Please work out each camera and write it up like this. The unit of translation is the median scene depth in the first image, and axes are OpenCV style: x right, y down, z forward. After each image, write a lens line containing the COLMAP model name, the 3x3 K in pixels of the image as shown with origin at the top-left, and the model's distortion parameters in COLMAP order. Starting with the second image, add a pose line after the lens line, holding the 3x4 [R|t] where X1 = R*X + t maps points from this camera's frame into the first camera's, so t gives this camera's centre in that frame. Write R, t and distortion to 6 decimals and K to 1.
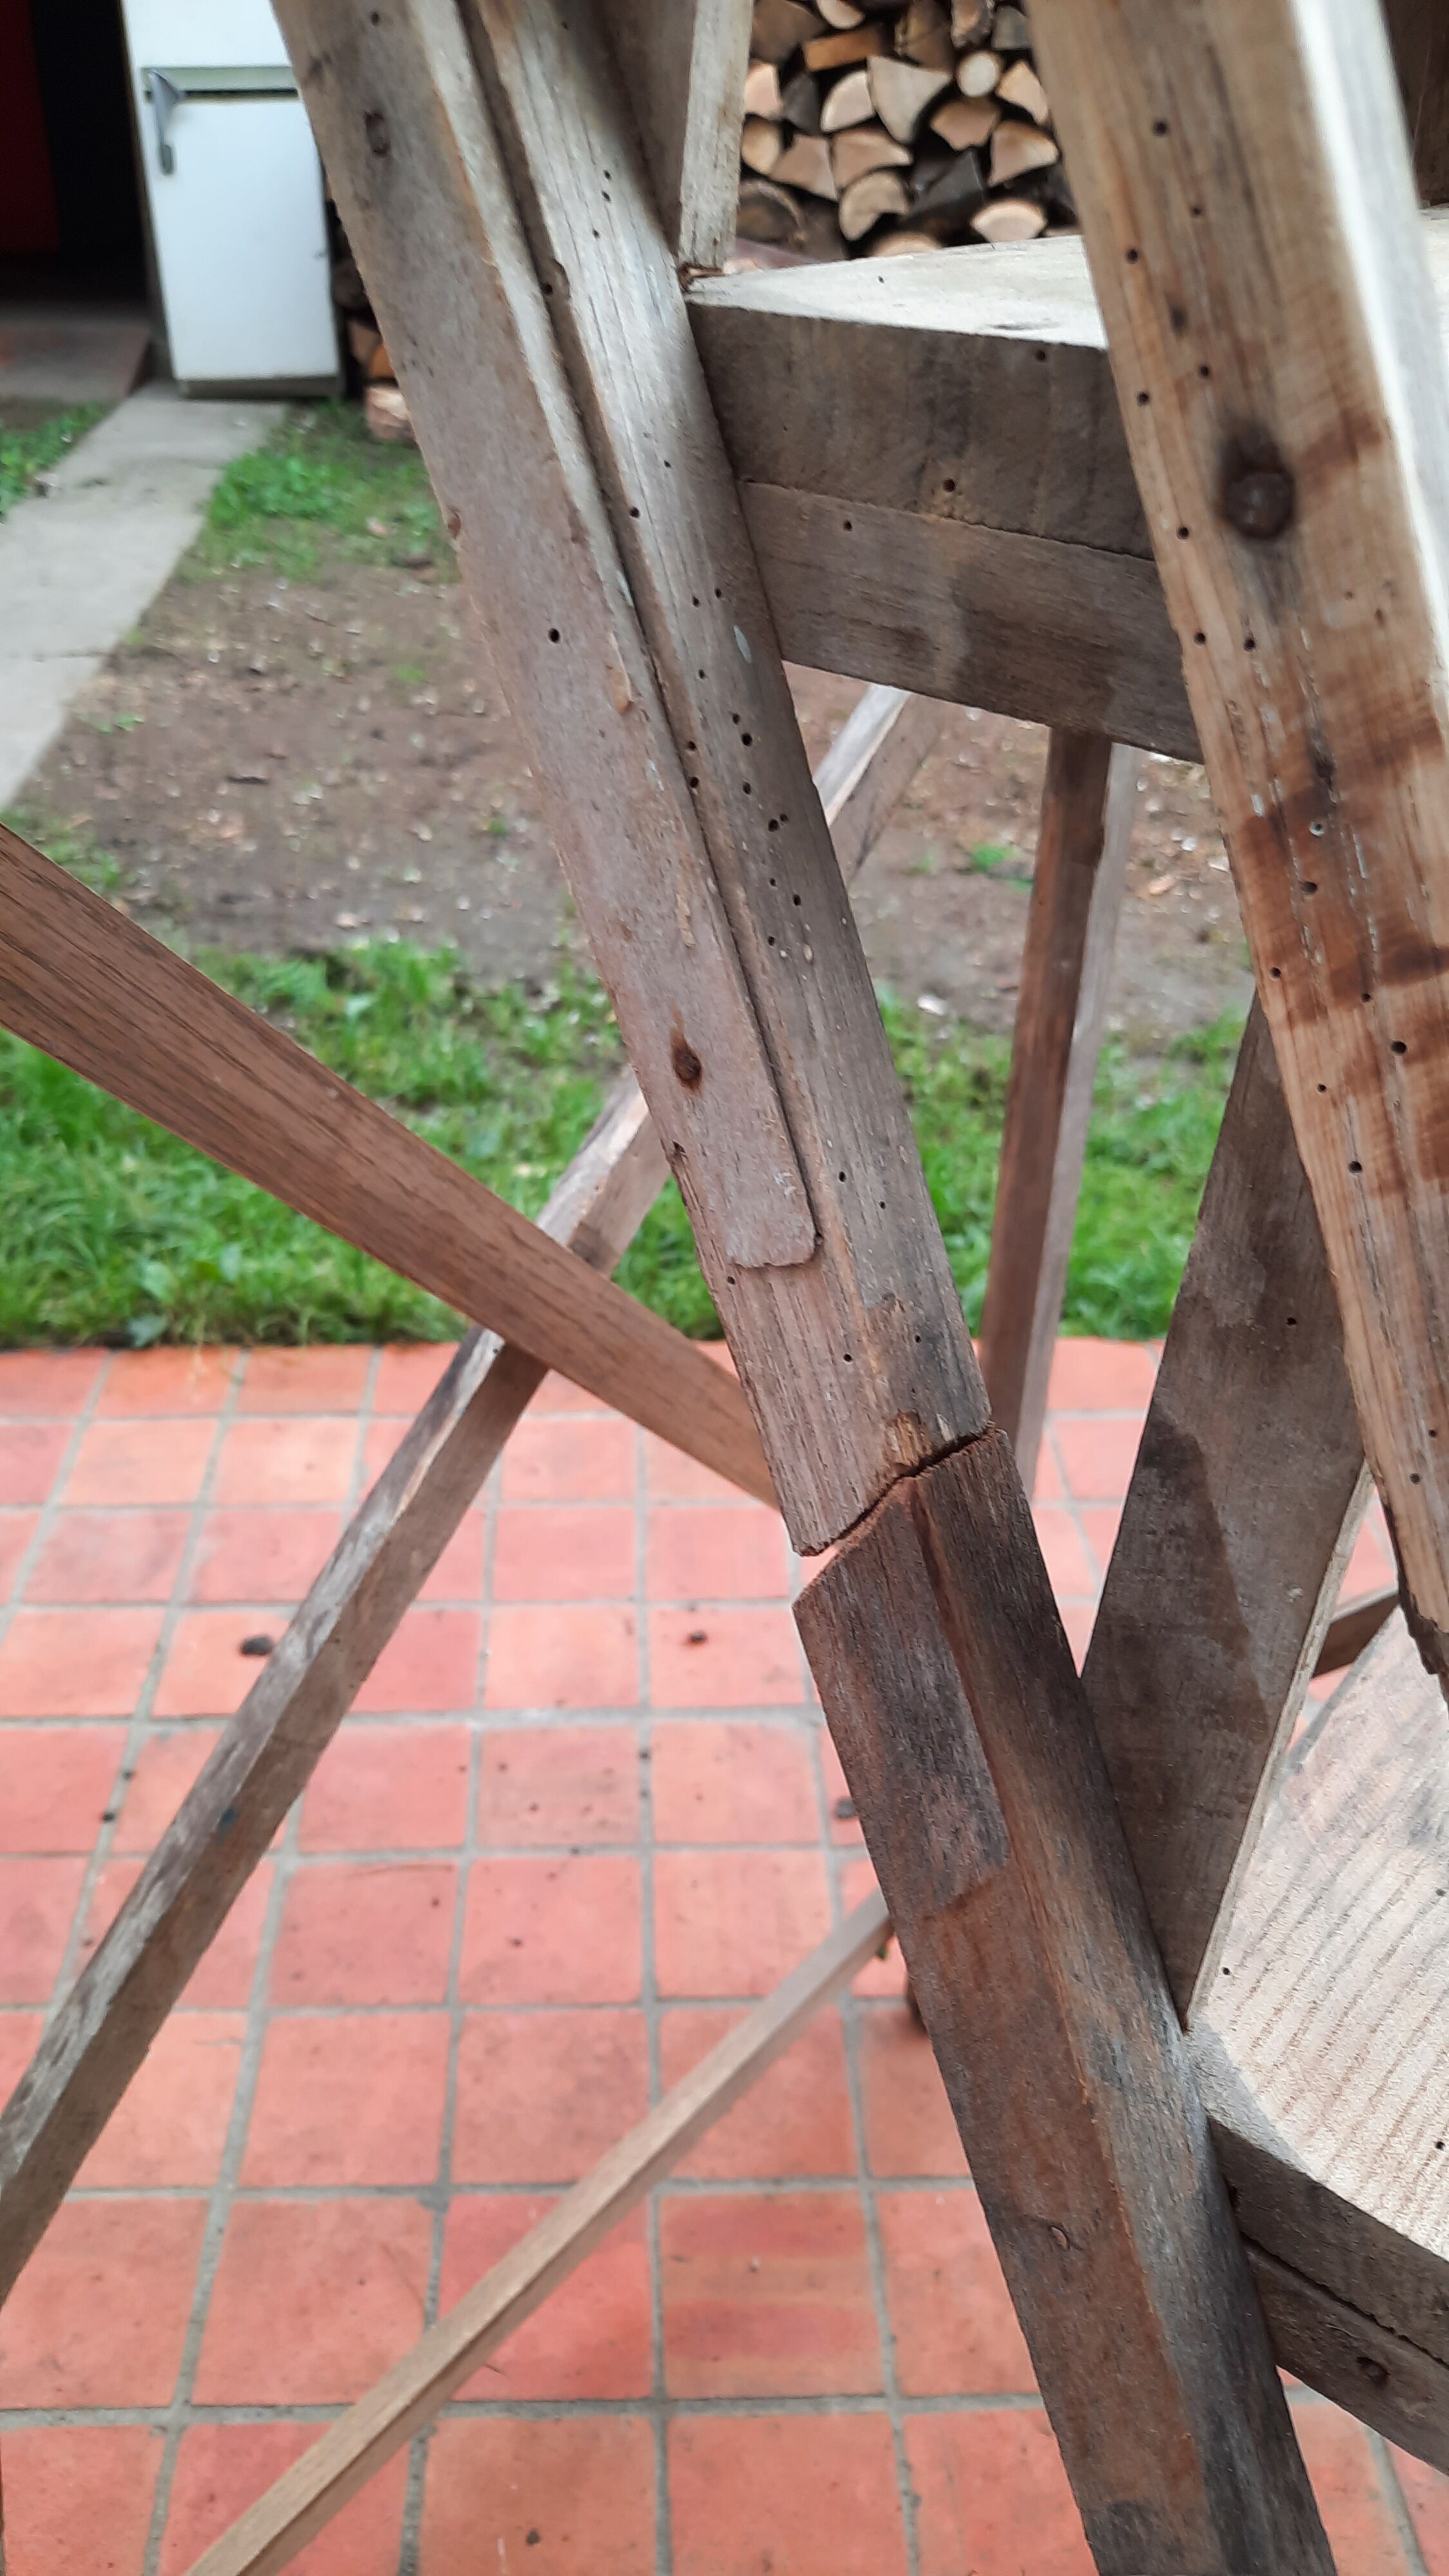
lens RADIAL K [[1919.6, 0, 717.1], [0, 1919.6, 1275.2], [0, 0, 1]] dist [0.020430, -0.026461]
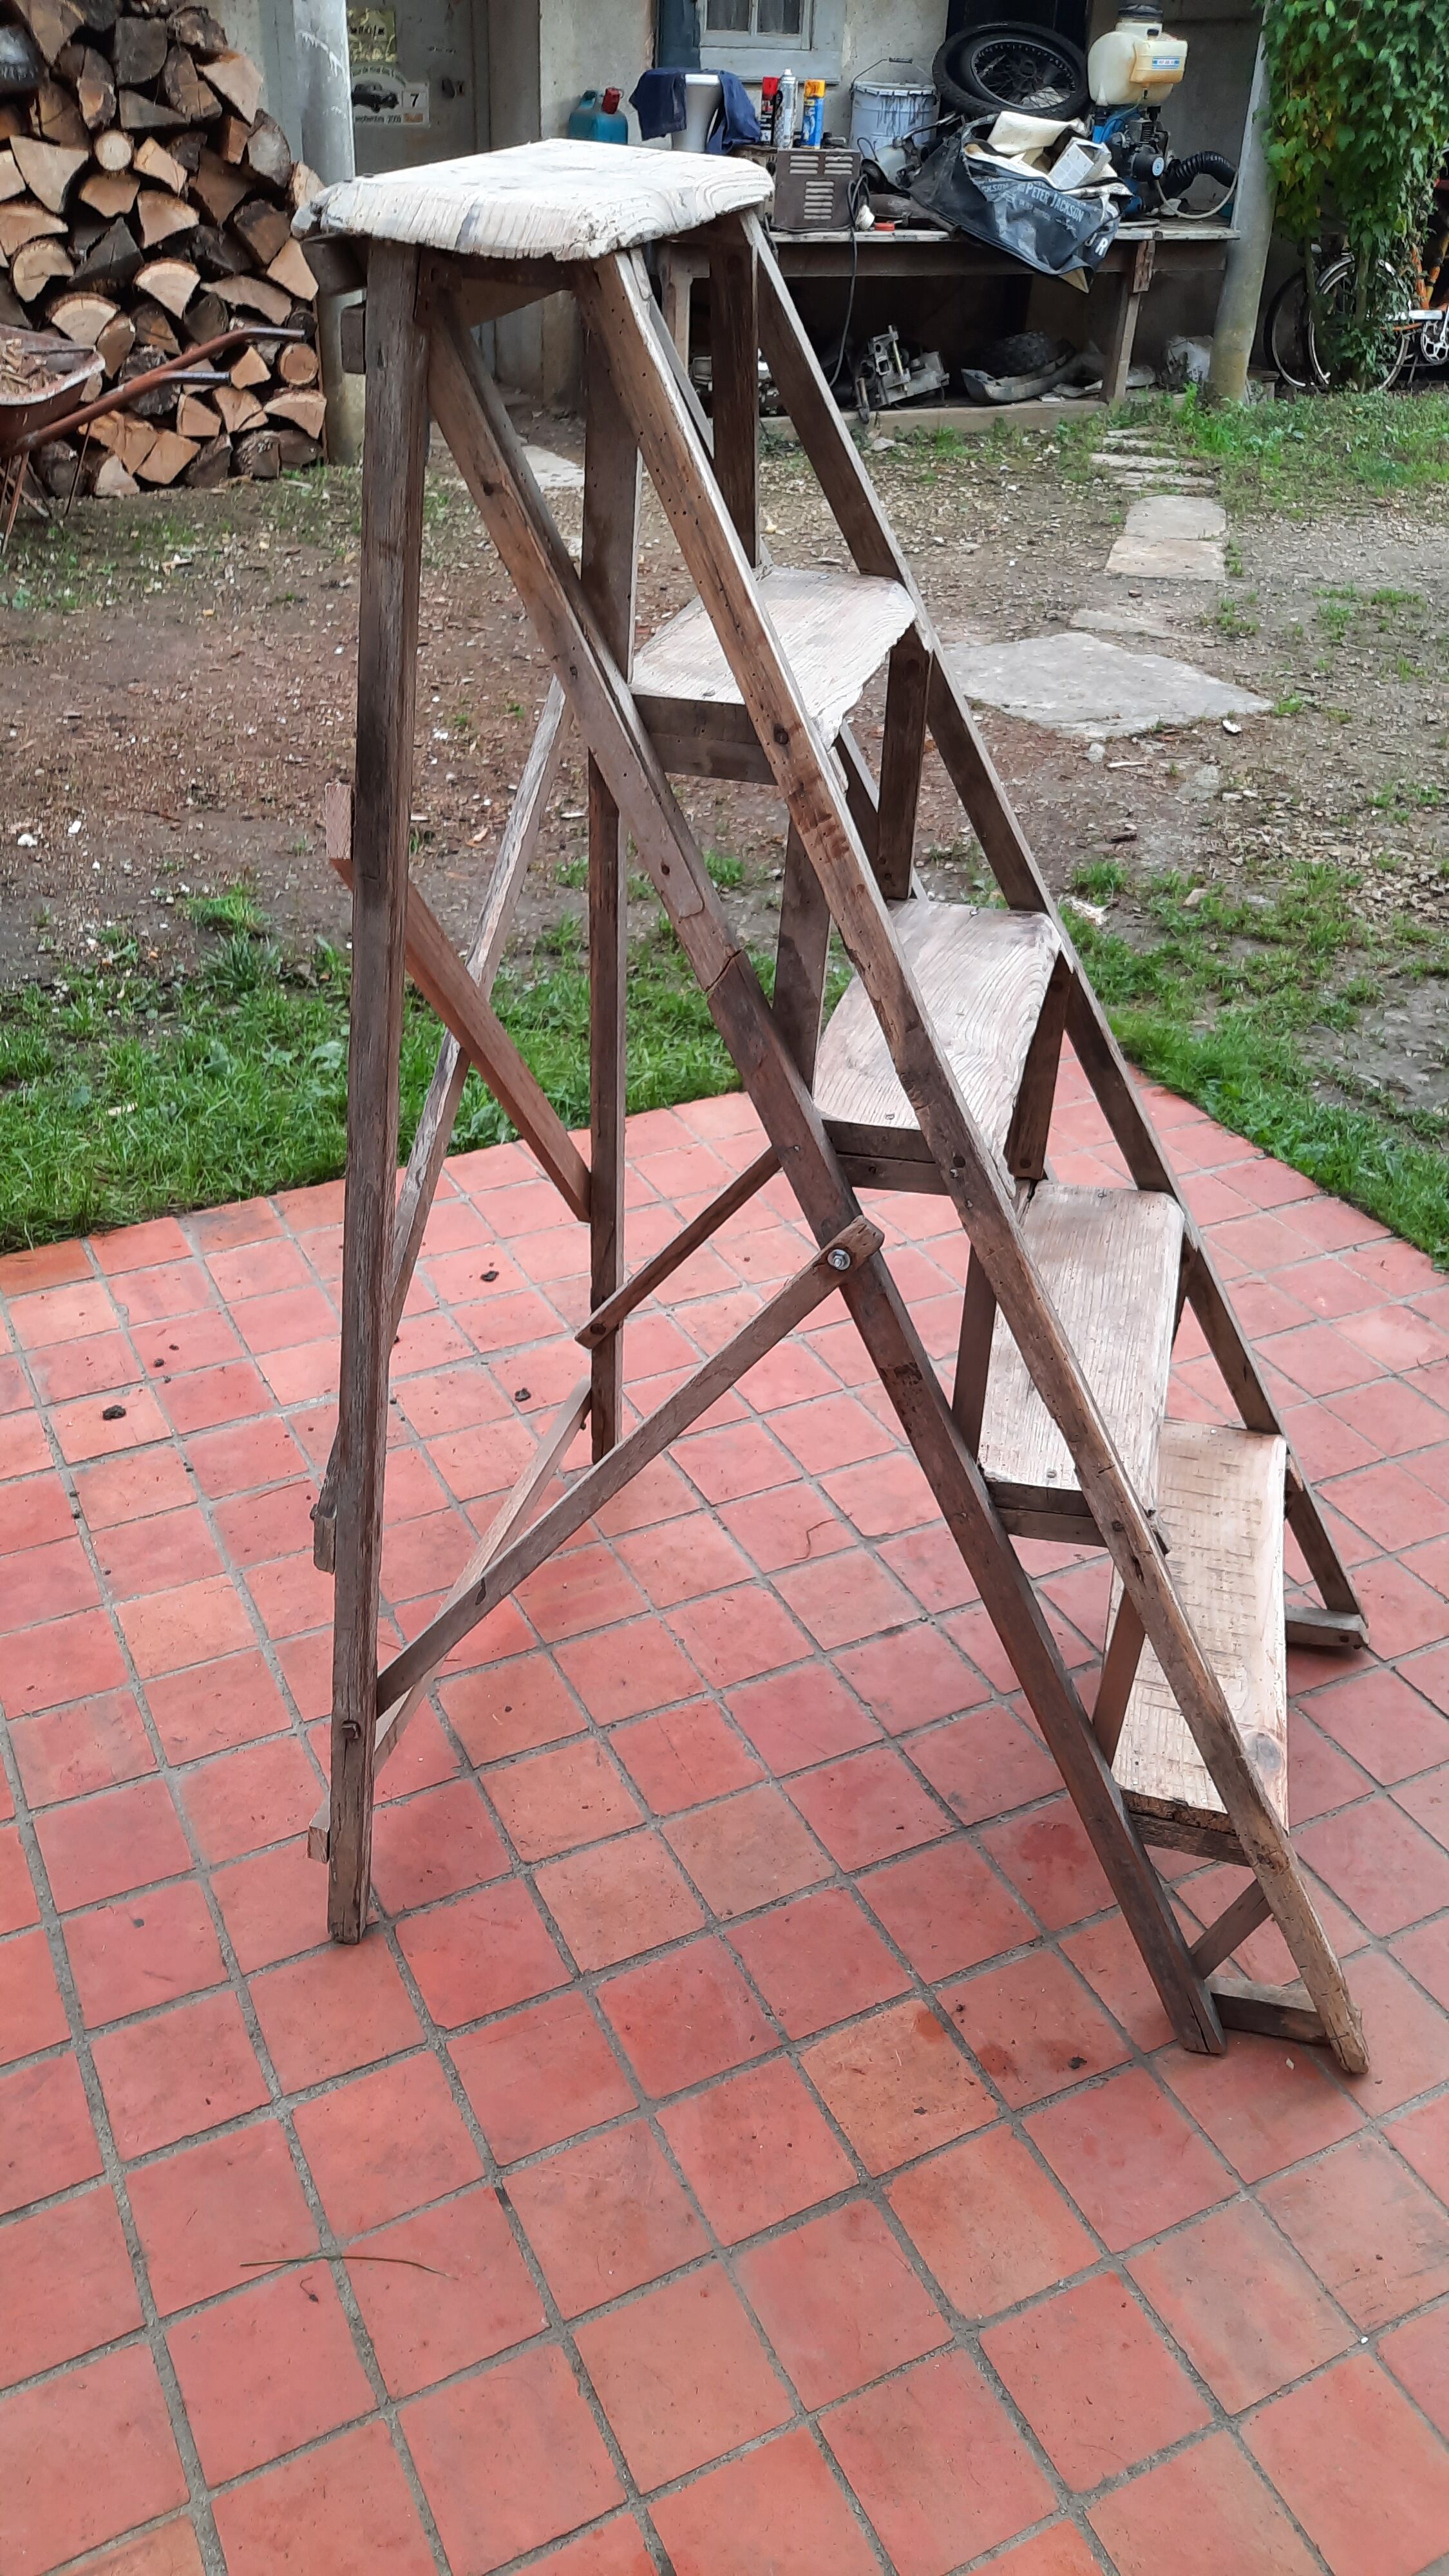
lens RADIAL K [[1919.6, 0, 717.5], [0, 1919.6, 1295.9], [0, 0, 1]] dist [0.020430, -0.026461]
pose [[0.908768, -0.230241, 0.348037, -0.090884], [0.220894, 0.973001, 0.066899, 0.031087], [-0.354043, 0.016083, 0.935091, -0.169770]]
